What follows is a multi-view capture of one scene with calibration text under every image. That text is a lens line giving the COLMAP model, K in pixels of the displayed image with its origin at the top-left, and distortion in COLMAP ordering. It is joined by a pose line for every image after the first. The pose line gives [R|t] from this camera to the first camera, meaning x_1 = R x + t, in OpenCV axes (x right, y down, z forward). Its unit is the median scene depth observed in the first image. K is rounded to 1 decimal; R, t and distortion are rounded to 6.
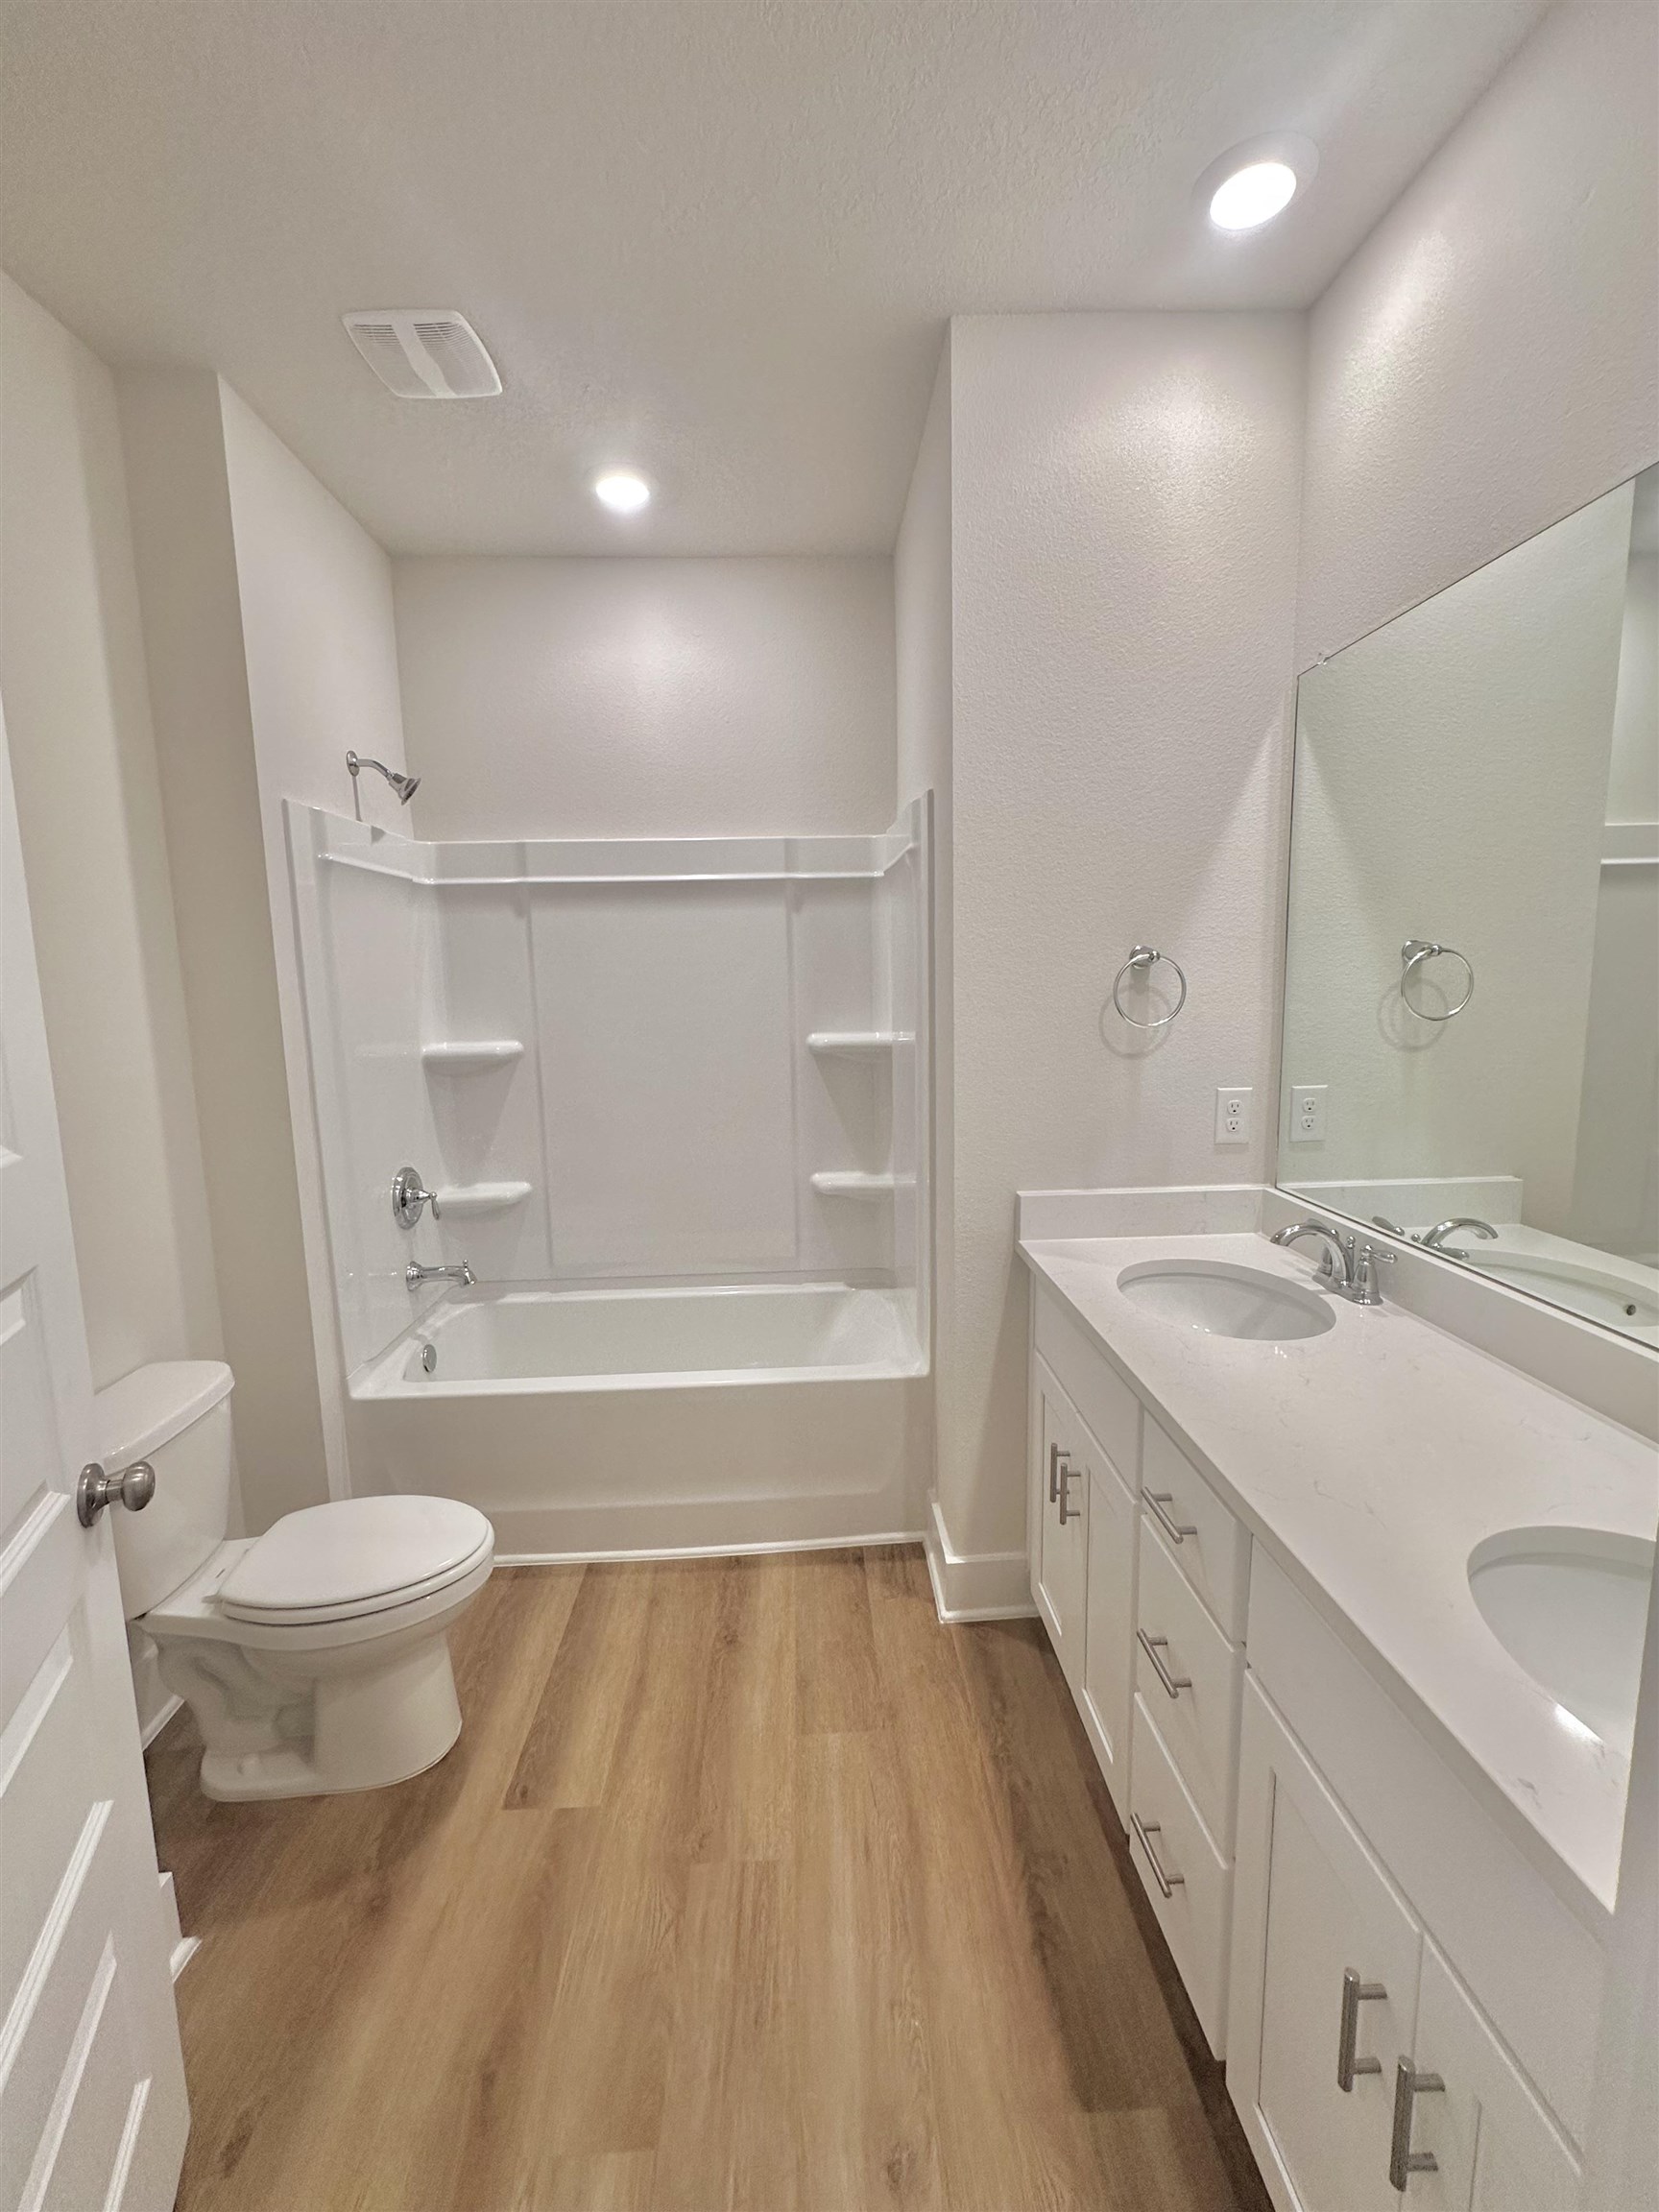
lens RADIAL K [[914.1, 0, 828.7], [0, 914.1, 1103.4], [0, 0, 1]] dist [-0.002269, 0.000722]
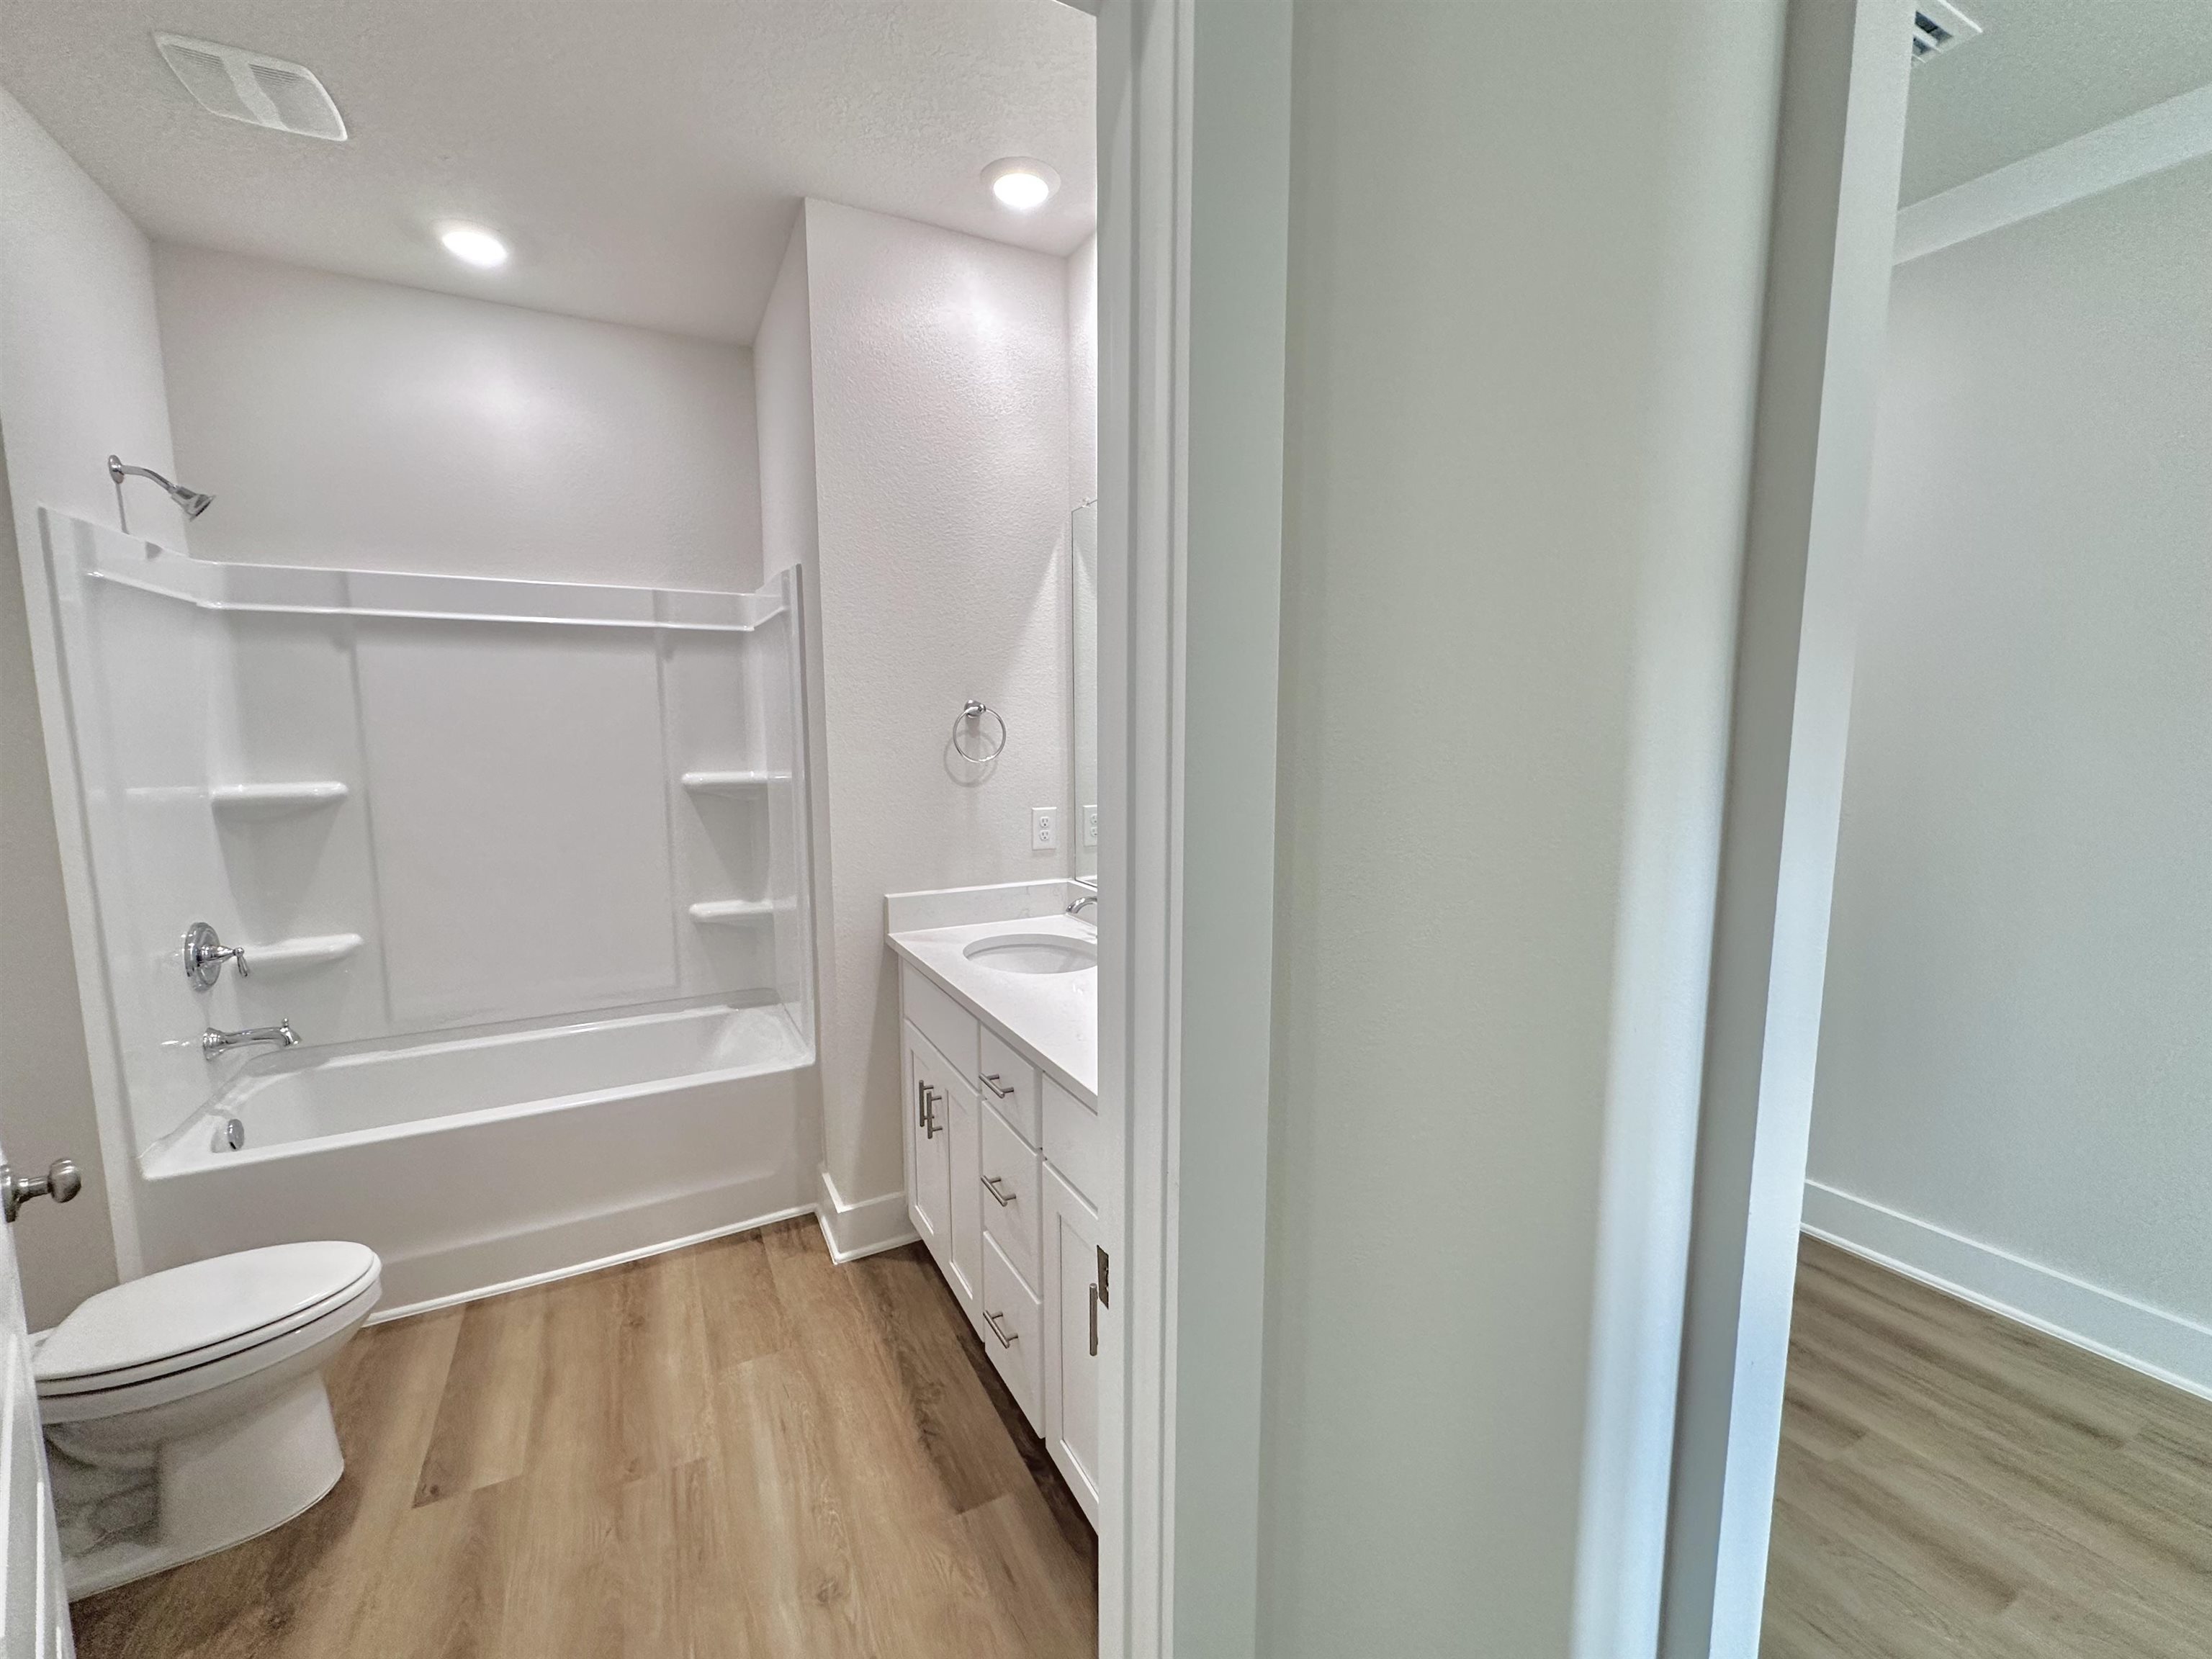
lens RADIAL K [[914.1, 0, 1102.2], [0, 914.1, 835.0], [0, 0, 1]] dist [-0.002269, 0.000722]
pose [[0.903763, -0.032956, 0.426762, -0.050701], [0.041876, 0.999056, -0.011532, 0.038746], [-0.425979, 0.028293, 0.904291, -0.233296]]
